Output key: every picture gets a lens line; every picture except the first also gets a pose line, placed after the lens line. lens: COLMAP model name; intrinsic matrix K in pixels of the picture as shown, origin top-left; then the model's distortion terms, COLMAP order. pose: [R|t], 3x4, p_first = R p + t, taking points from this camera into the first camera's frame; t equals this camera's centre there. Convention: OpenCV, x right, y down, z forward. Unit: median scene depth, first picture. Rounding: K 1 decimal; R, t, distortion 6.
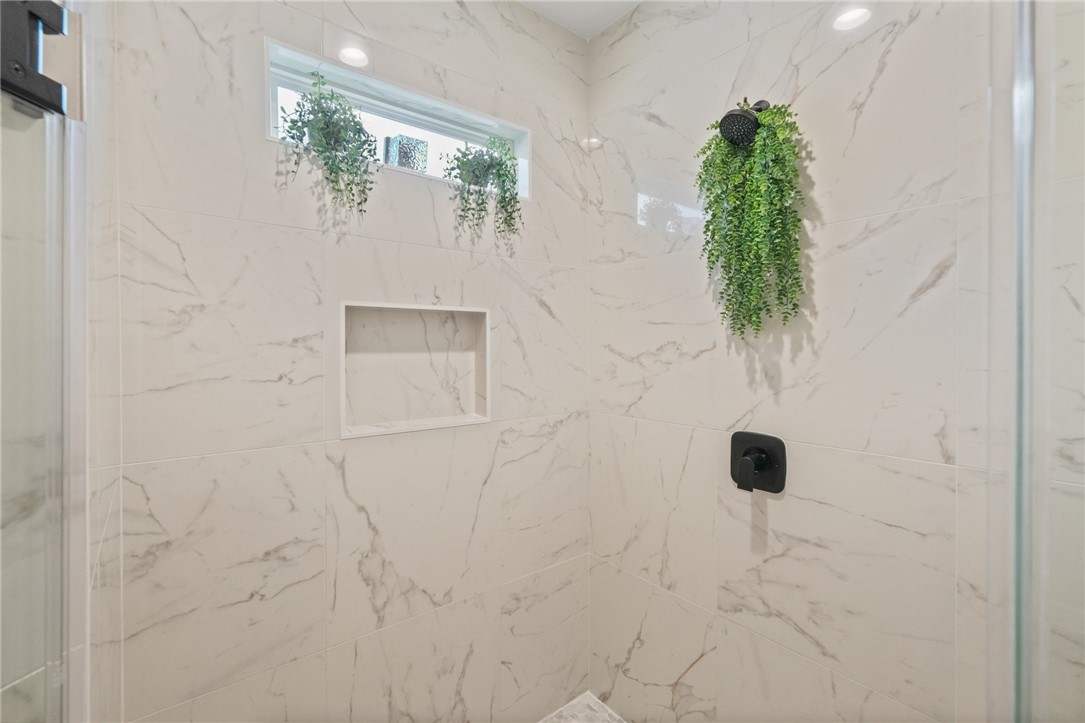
lens RADIAL K [[481.9, 0, 542.7], [0, 481.9, 345.3], [0, 0, 1]] dist [0.002446, 0.001181]
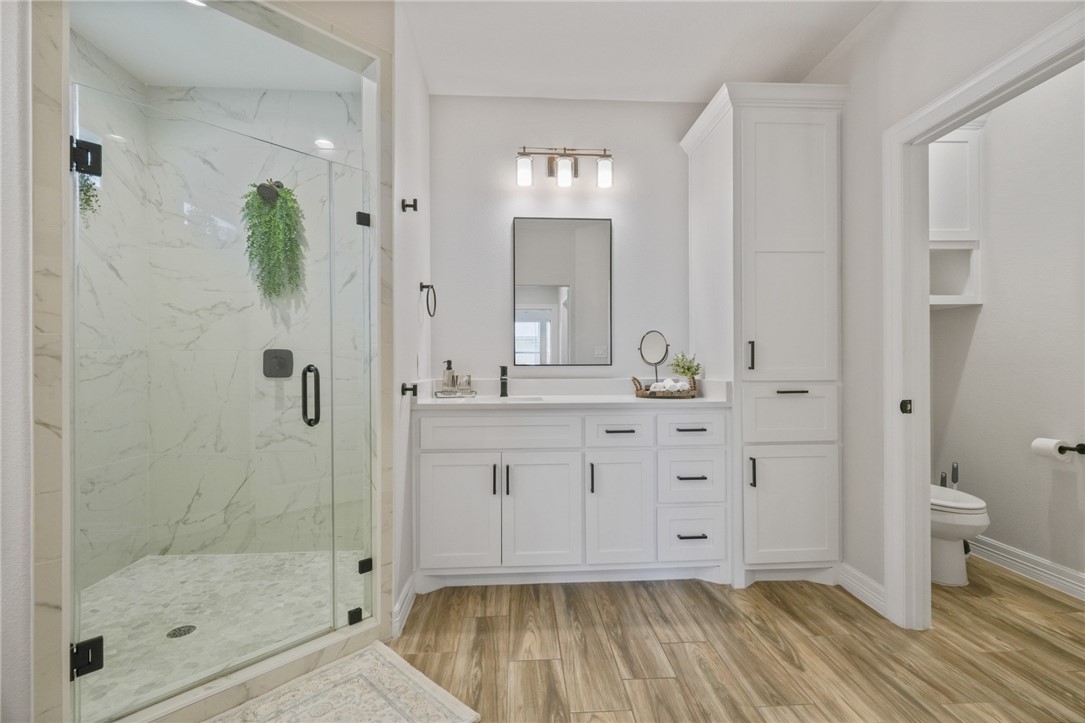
lens RADIAL K [[481.9, 0, 550.2], [0, 481.9, 369.0], [0, 0, 1]] dist [0.002446, 0.001181]
pose [[0.565377, -0.010312, 0.824768, -0.539100], [0.003534, 0.999943, 0.010079, 0.241269], [-0.824825, -0.002784, 0.565381, -1.005351]]
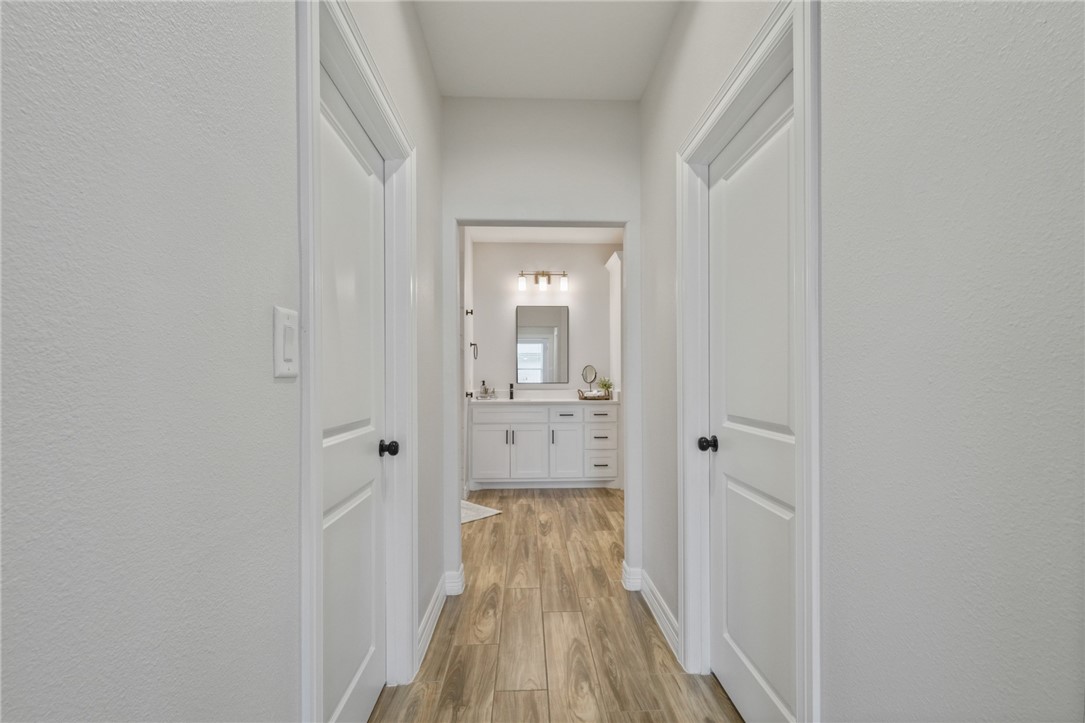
lens RADIAL K [[481.9, 0, 547.2], [0, 481.9, 384.6], [0, 0, 1]] dist [0.002446, 0.001181]
pose [[0.582867, -0.014728, 0.812434, -1.959333], [0.000545, 0.999843, 0.017735, 0.189607], [-0.812567, -0.009895, 0.582783, -2.191728]]
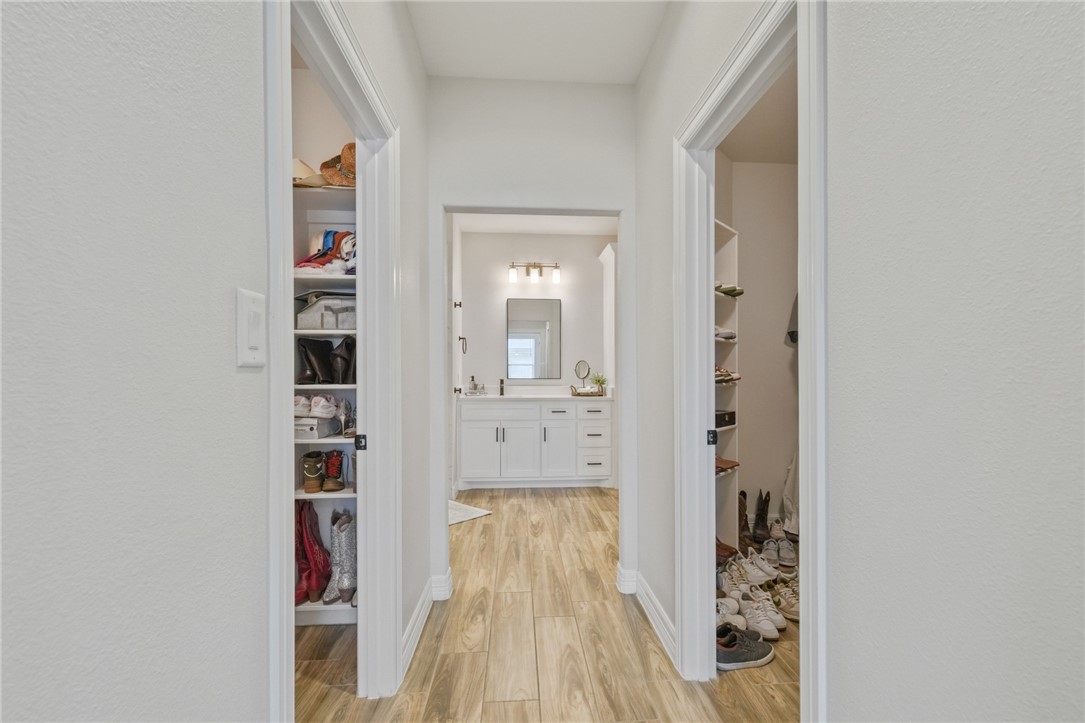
lens RADIAL K [[481.9, 0, 547.4], [0, 481.9, 382.6], [0, 0, 1]] dist [0.002446, 0.001181]
pose [[0.569202, -0.012897, 0.822096, -1.856456], [0.000415, 0.999881, 0.015399, 0.218265], [-0.822198, -0.008424, 0.569140, -2.121309]]
